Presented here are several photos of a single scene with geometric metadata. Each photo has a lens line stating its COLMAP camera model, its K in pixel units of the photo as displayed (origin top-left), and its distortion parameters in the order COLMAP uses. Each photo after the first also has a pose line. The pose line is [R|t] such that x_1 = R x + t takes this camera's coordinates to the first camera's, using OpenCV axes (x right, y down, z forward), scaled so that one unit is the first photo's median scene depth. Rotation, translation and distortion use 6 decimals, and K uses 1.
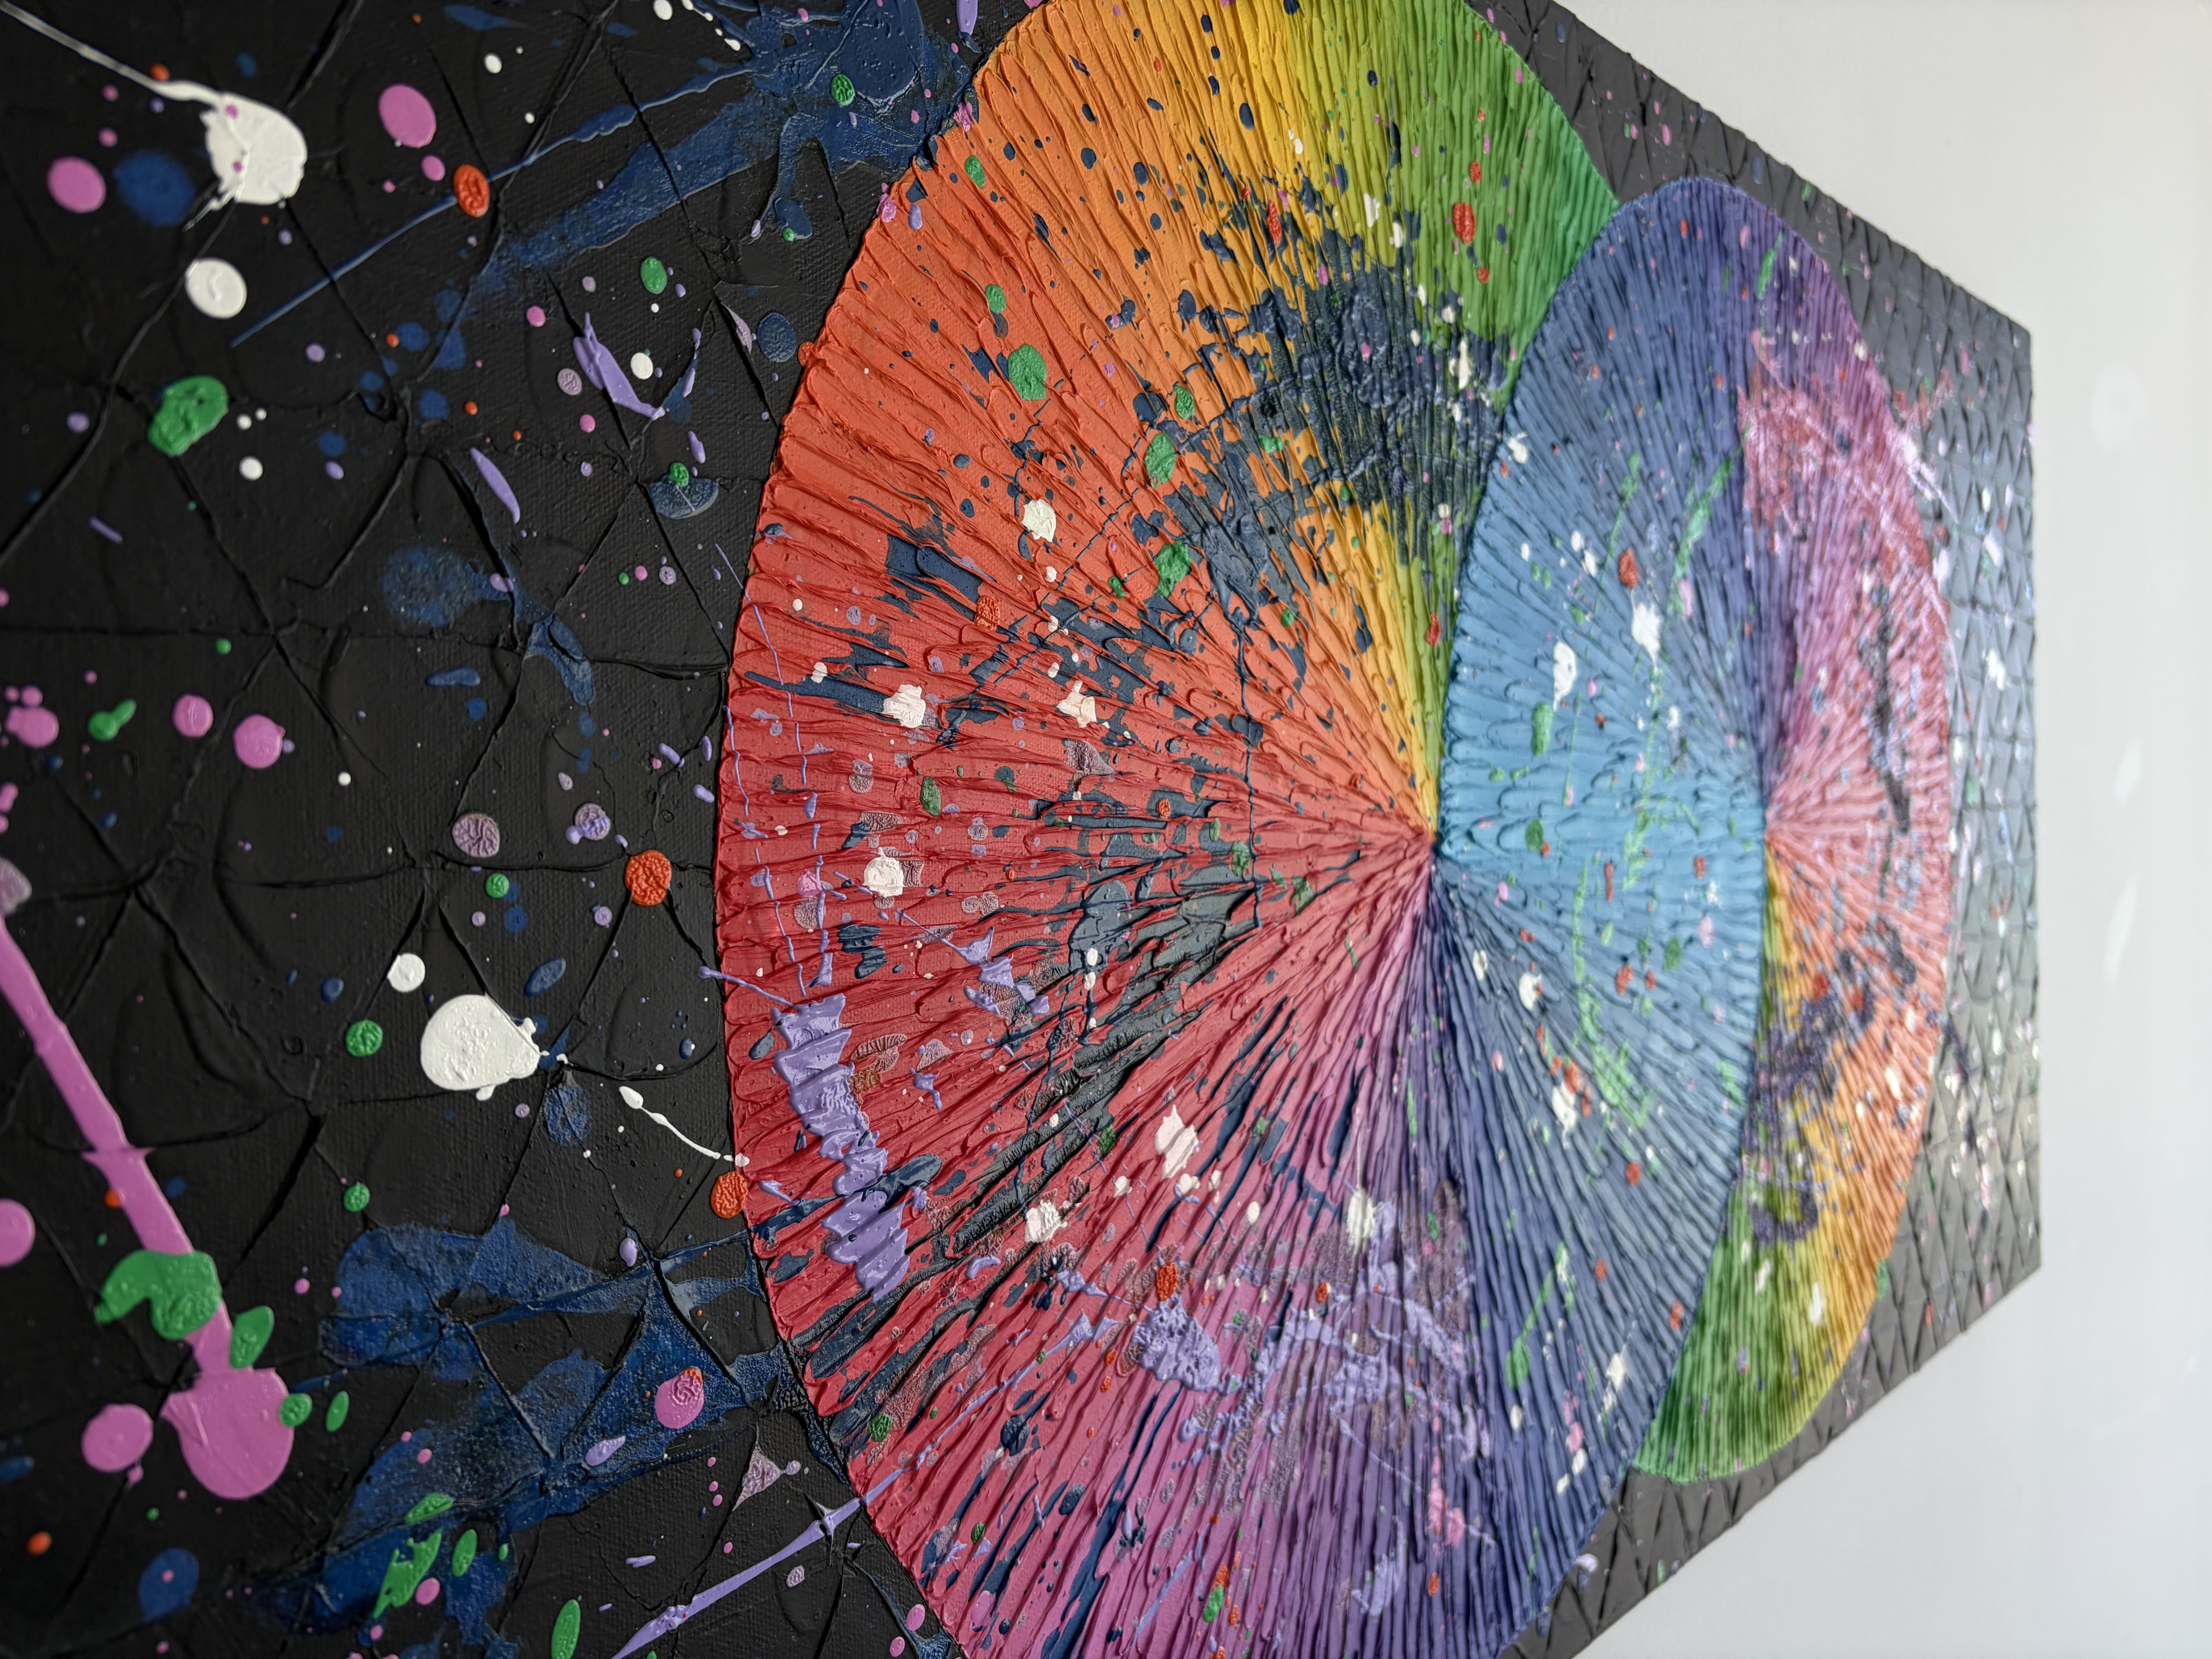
lens RADIAL K [[1720.1, 0, 1106.0], [0, 1720.1, 829.5], [0, 0, 1]] dist [0.001406, -0.006059]
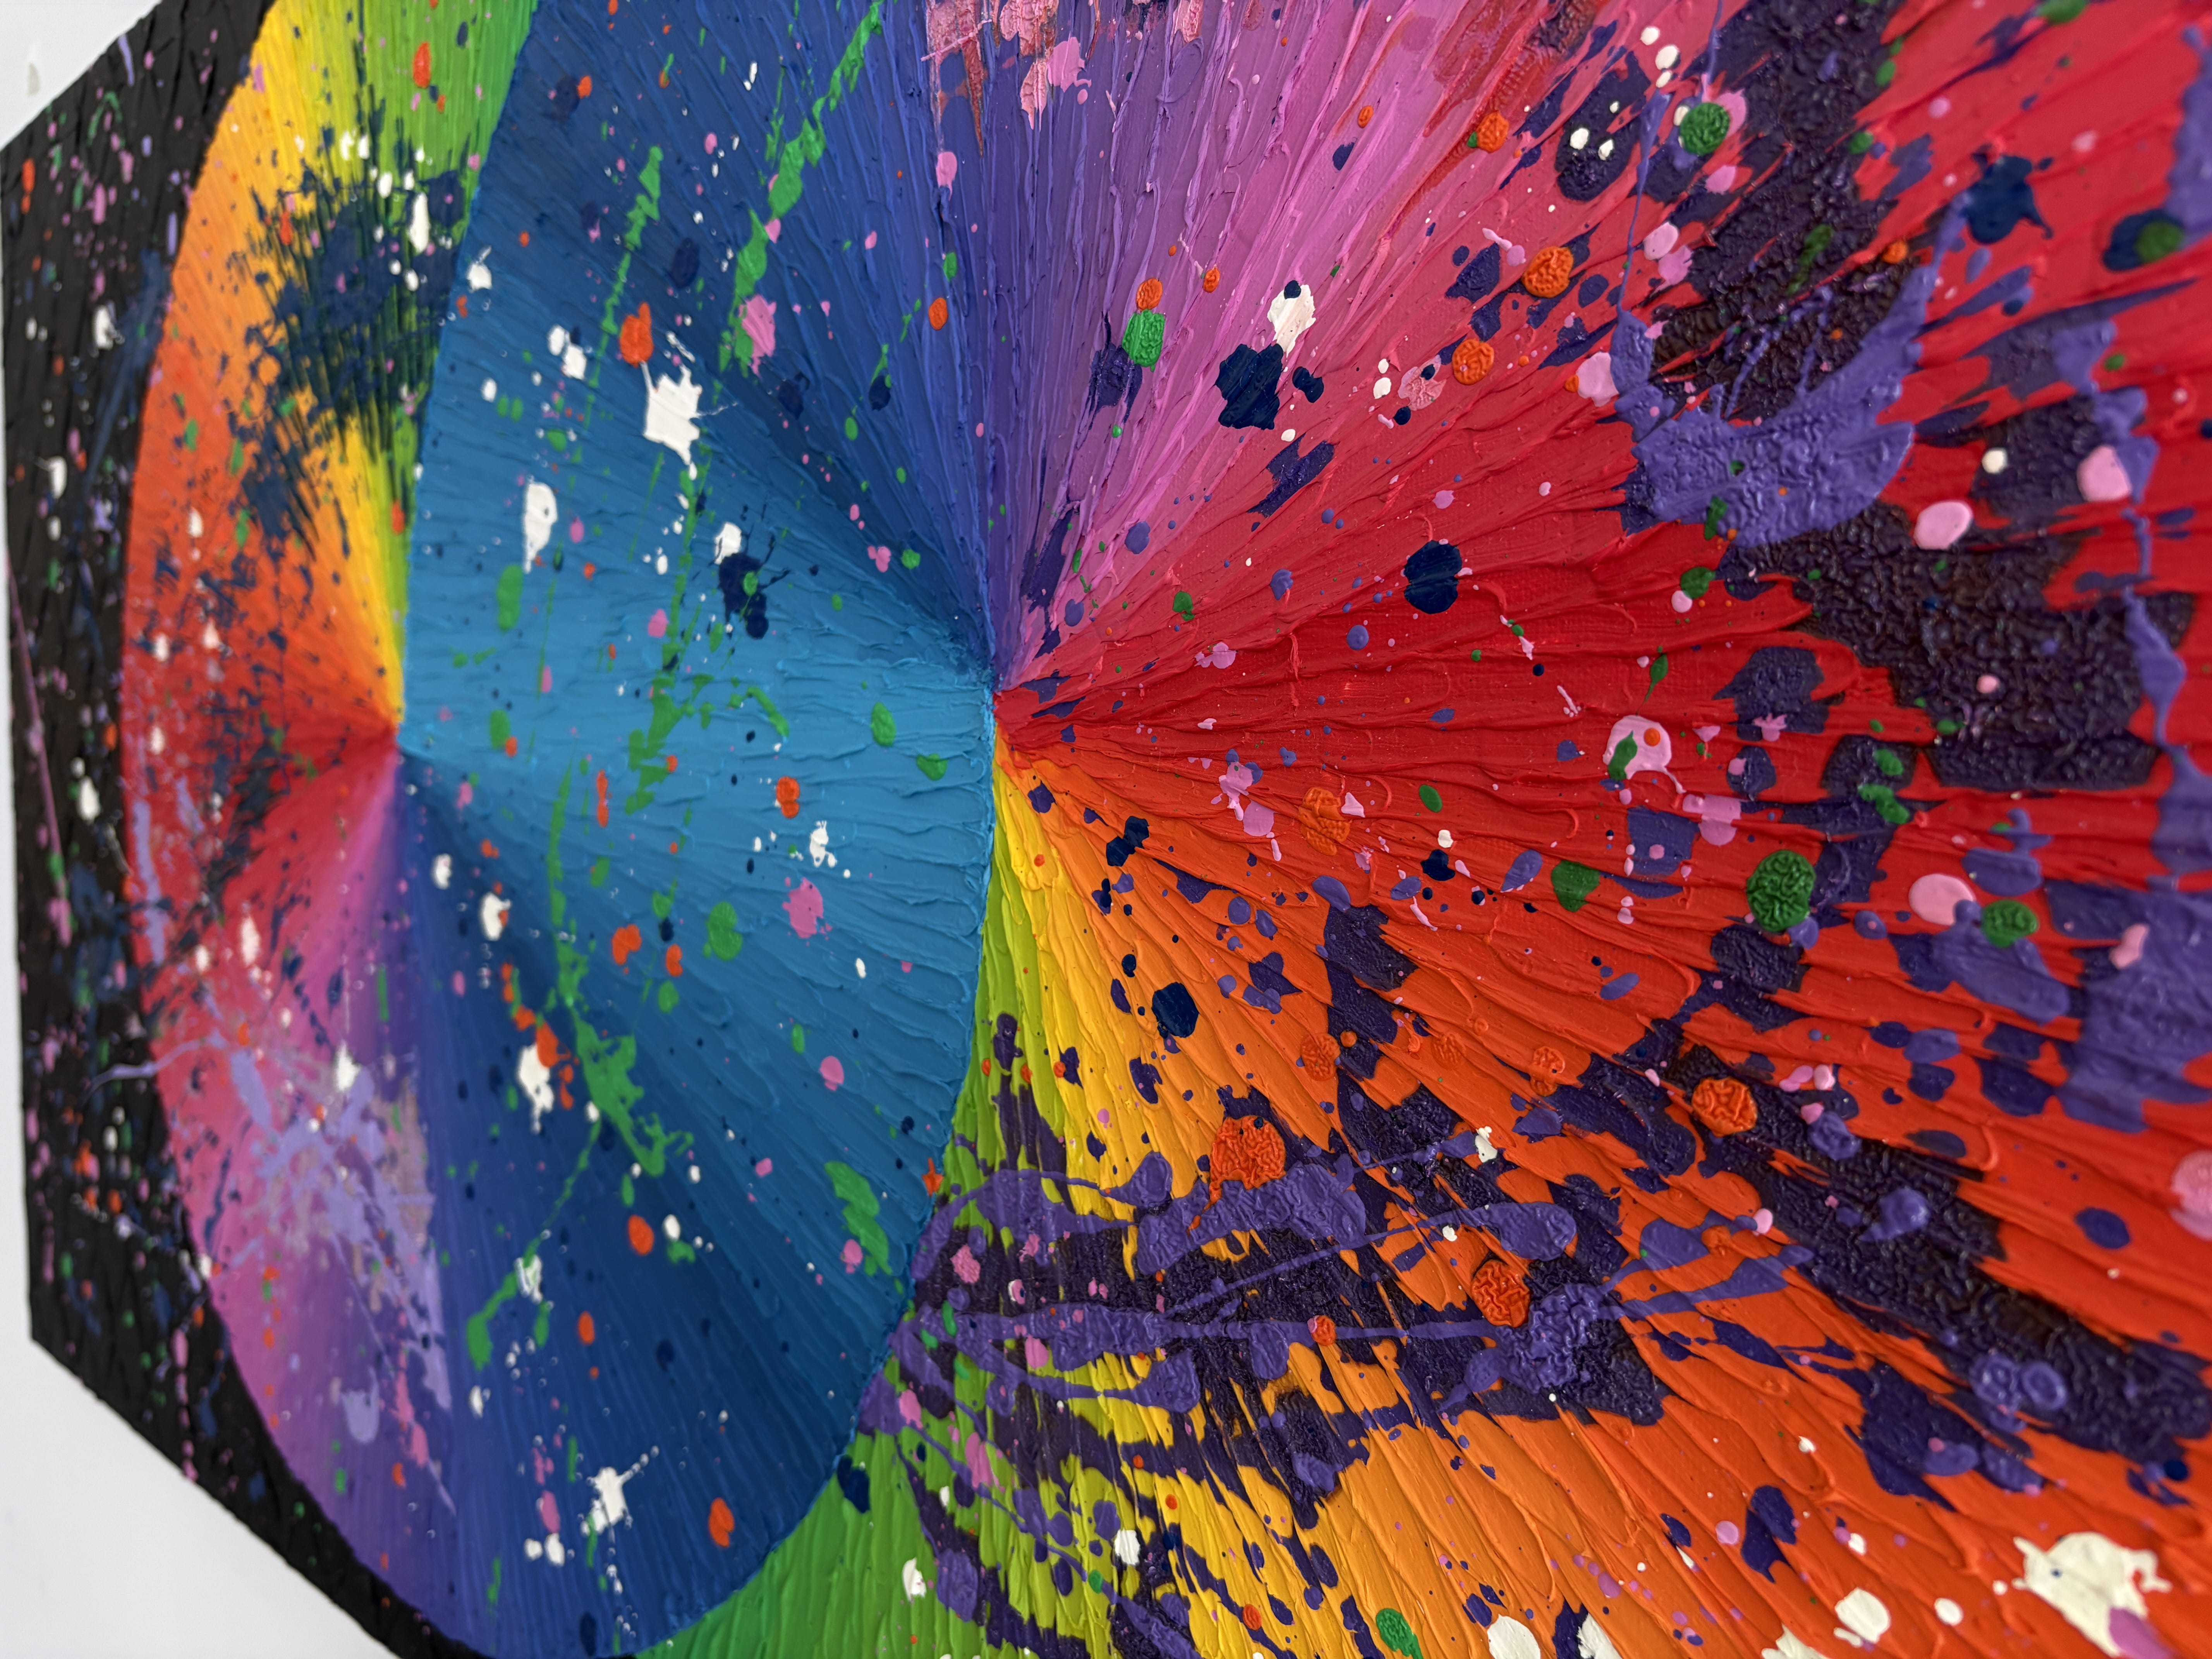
lens RADIAL K [[1720.1, 0, 1106.0], [0, 1720.1, 829.5], [0, 0, 1]] dist [0.001406, -0.006059]
pose [[-0.046188, 0.042873, -0.998012, 1.192073], [-0.032703, 0.998478, 0.044407, 0.005336], [0.998397, 0.034690, -0.044716, 1.492265]]
